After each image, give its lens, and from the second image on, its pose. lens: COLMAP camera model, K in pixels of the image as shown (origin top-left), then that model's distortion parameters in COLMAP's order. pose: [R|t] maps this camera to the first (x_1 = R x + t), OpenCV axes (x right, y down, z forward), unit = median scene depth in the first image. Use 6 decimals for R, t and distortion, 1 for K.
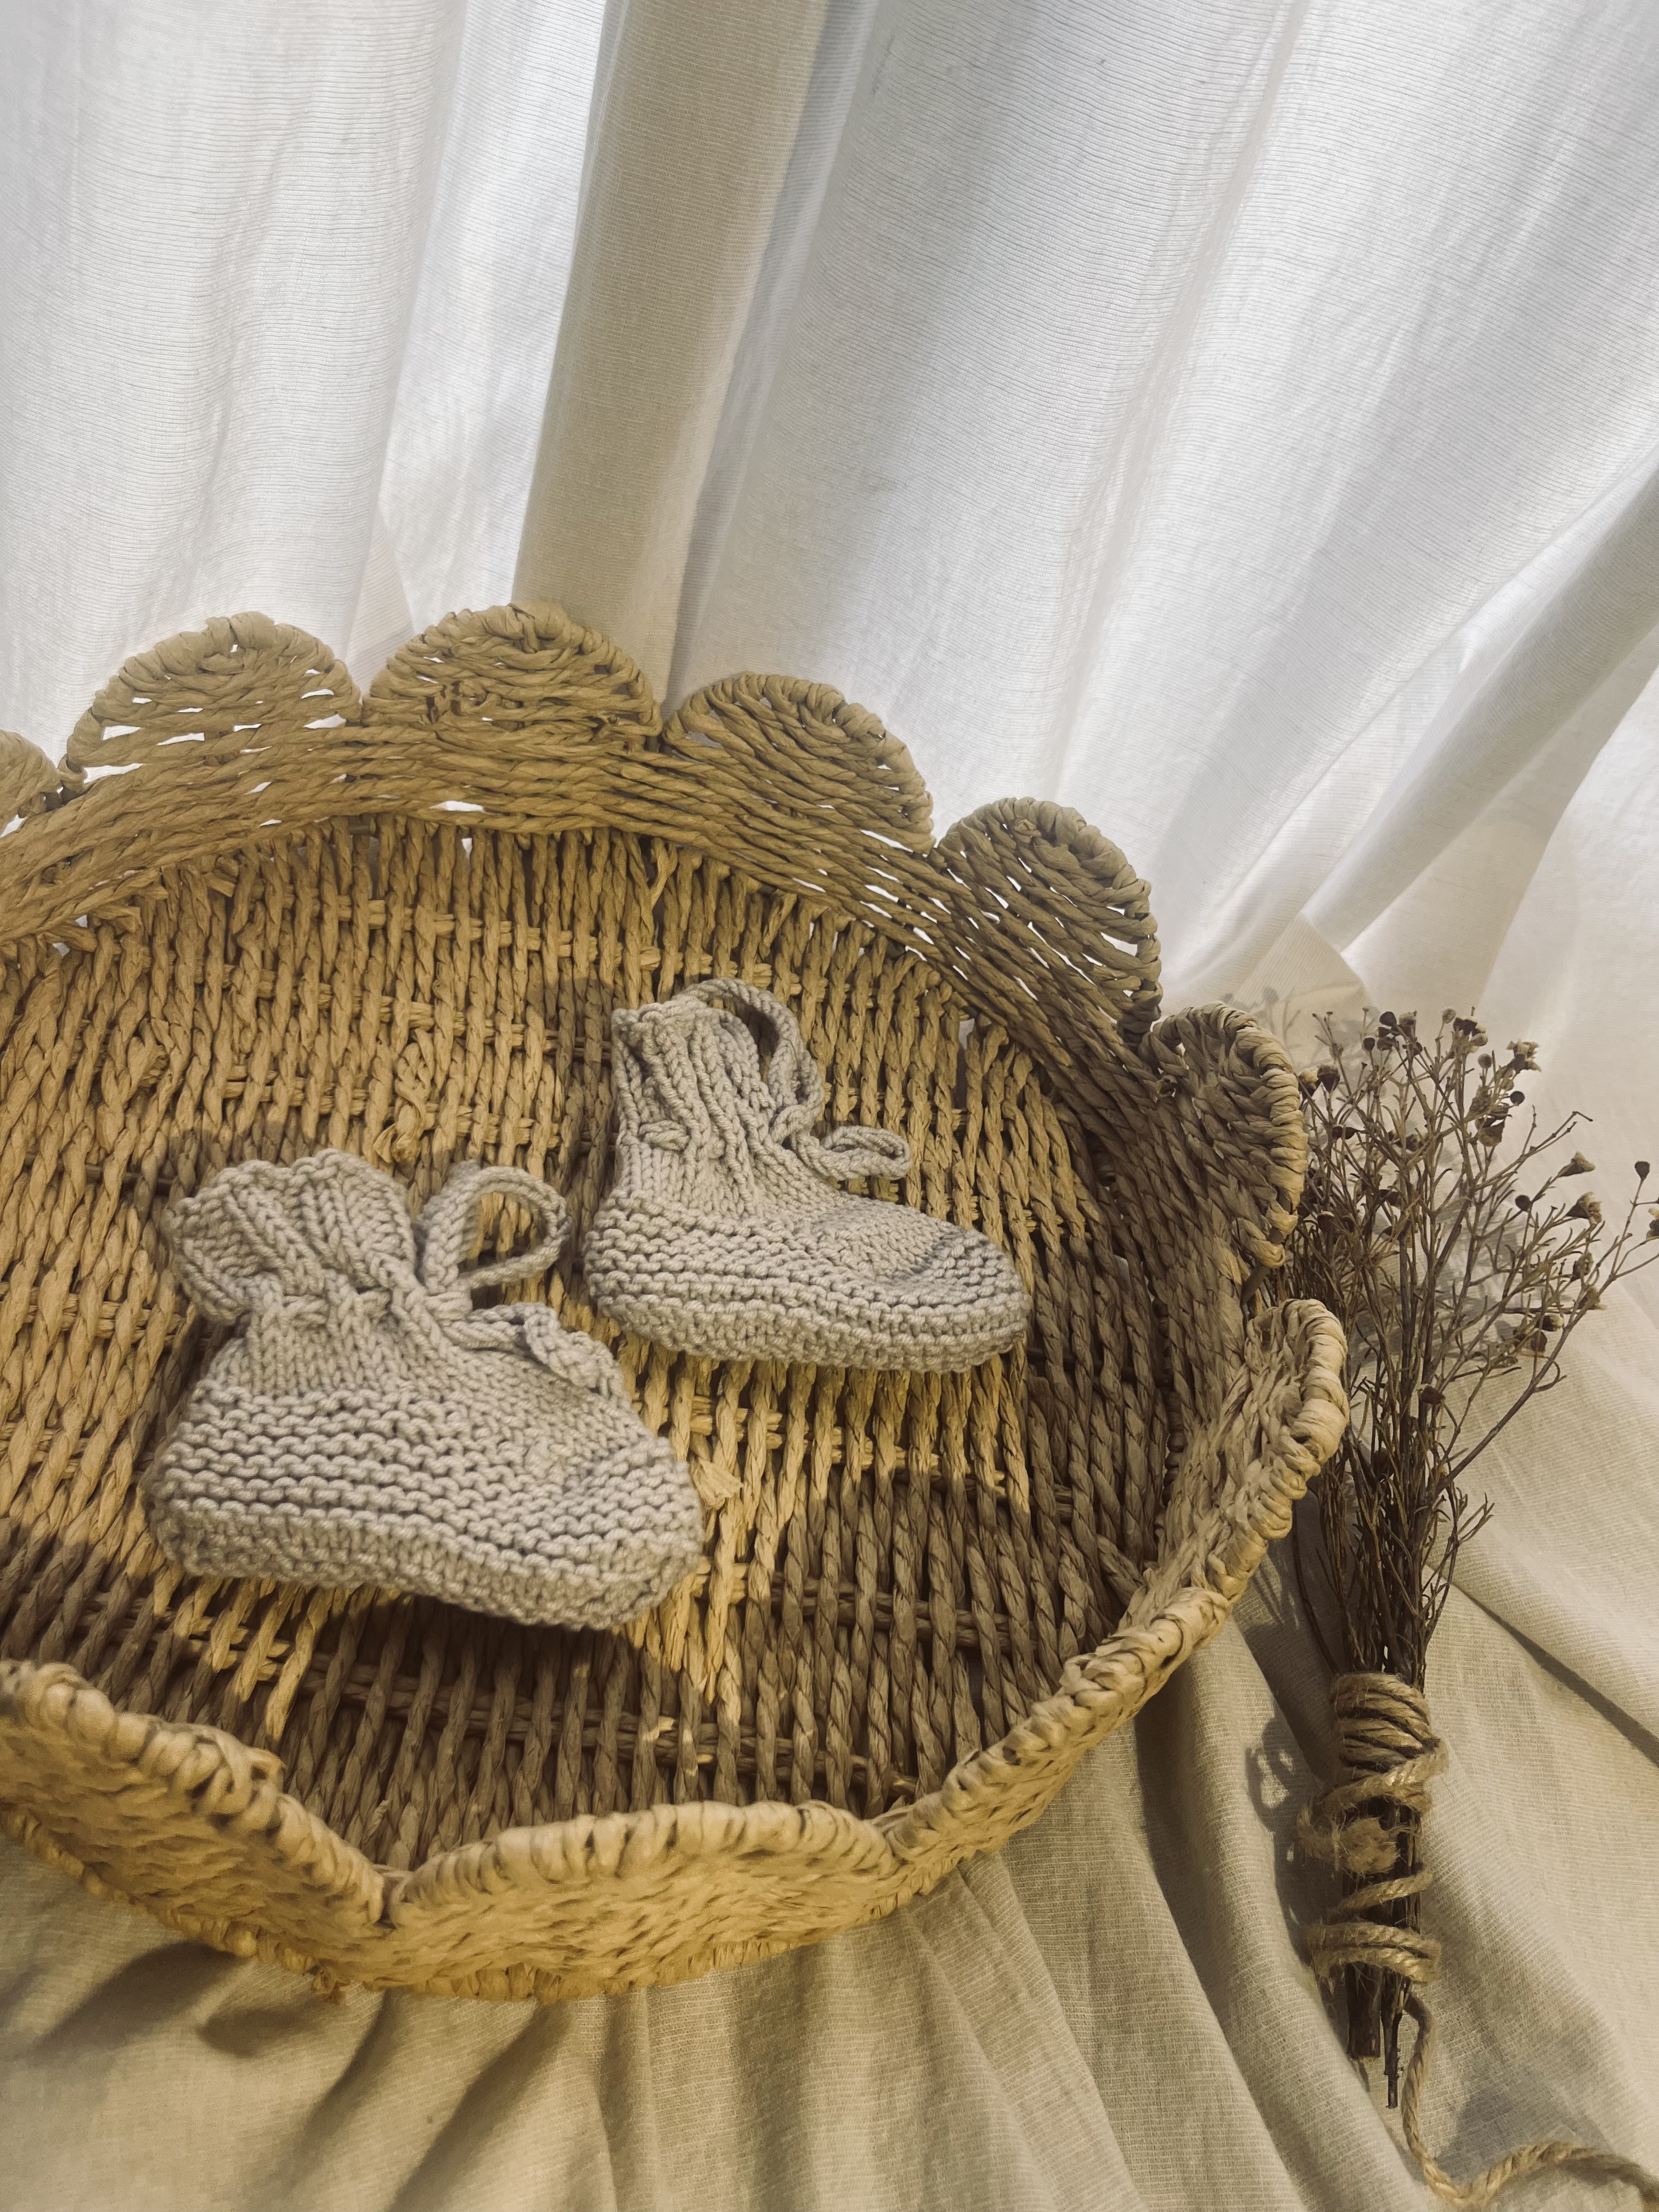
lens RADIAL K [[1699.6, 0, 816.8], [0, 1699.6, 1119.0], [0, 0, 1]] dist [0.026875, -0.057414]
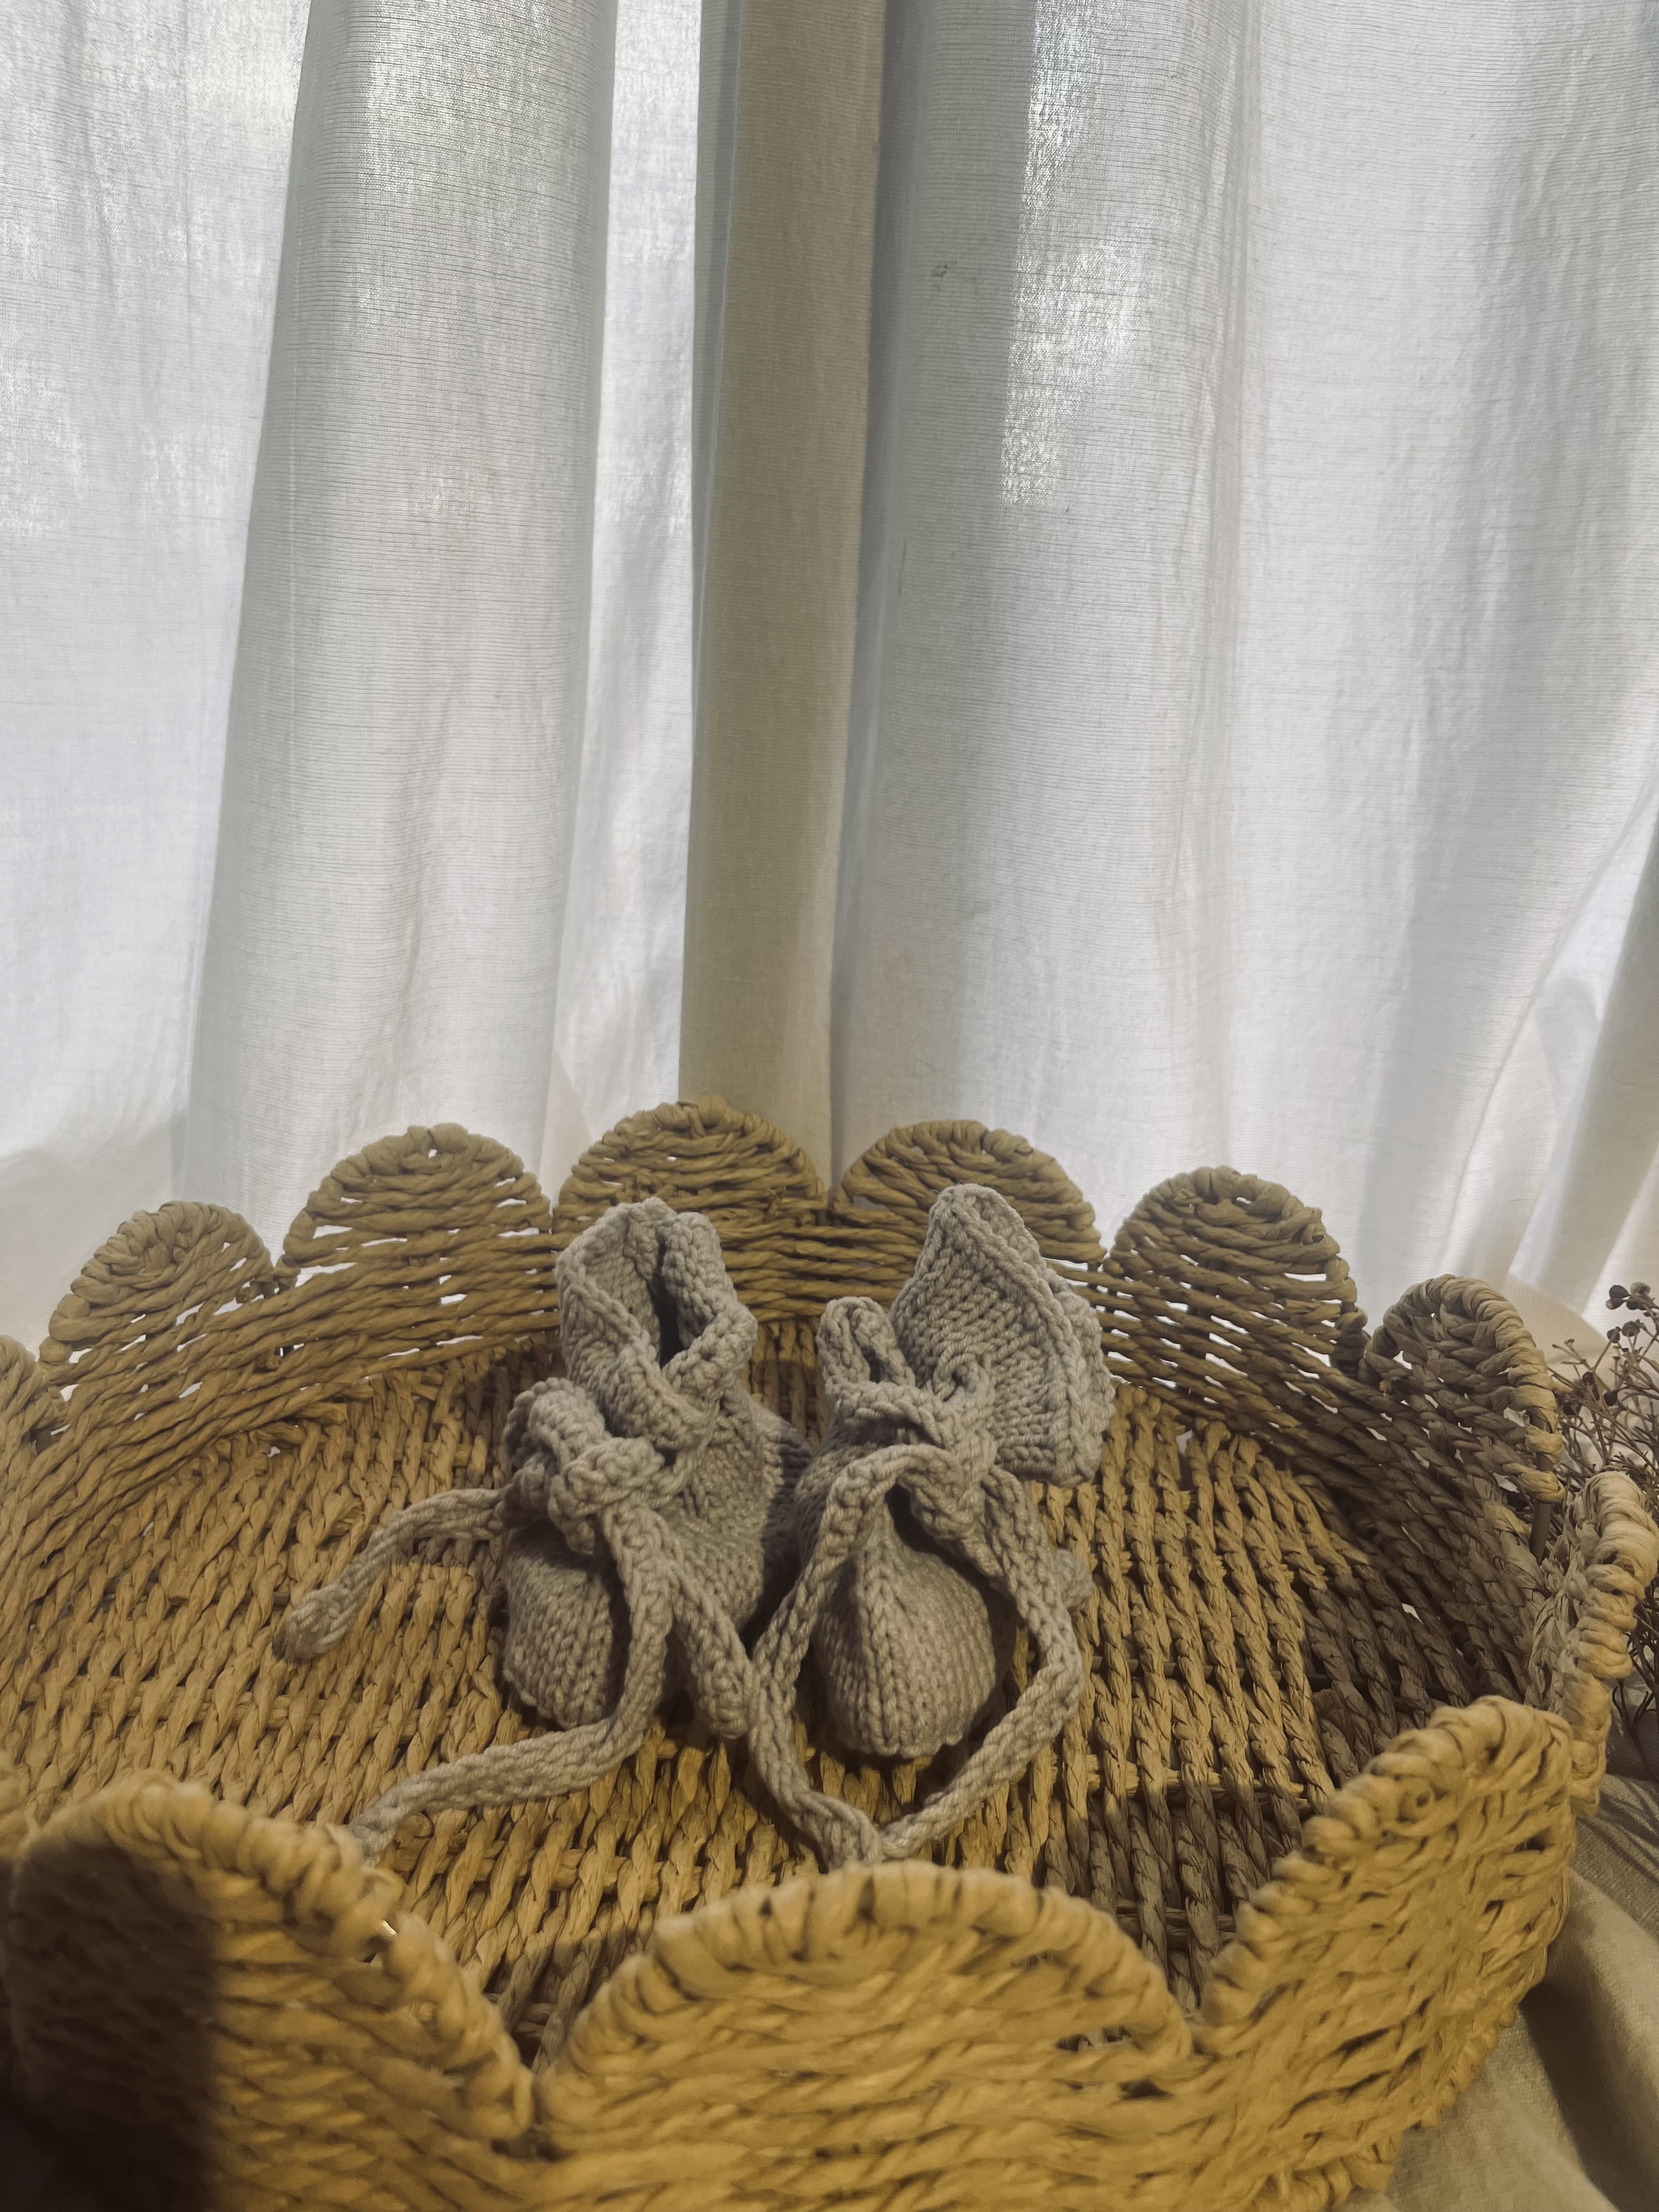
lens RADIAL K [[1712.6, 0, 832.8], [0, 1712.6, 1103.3], [0, 0, 1]] dist [0.002803, -0.007046]
pose [[0.977153, -0.190700, -0.093834, 0.026879], [0.114302, 0.843739, -0.524442, 0.324598], [0.179183, 0.501735, 0.846260, 0.084038]]
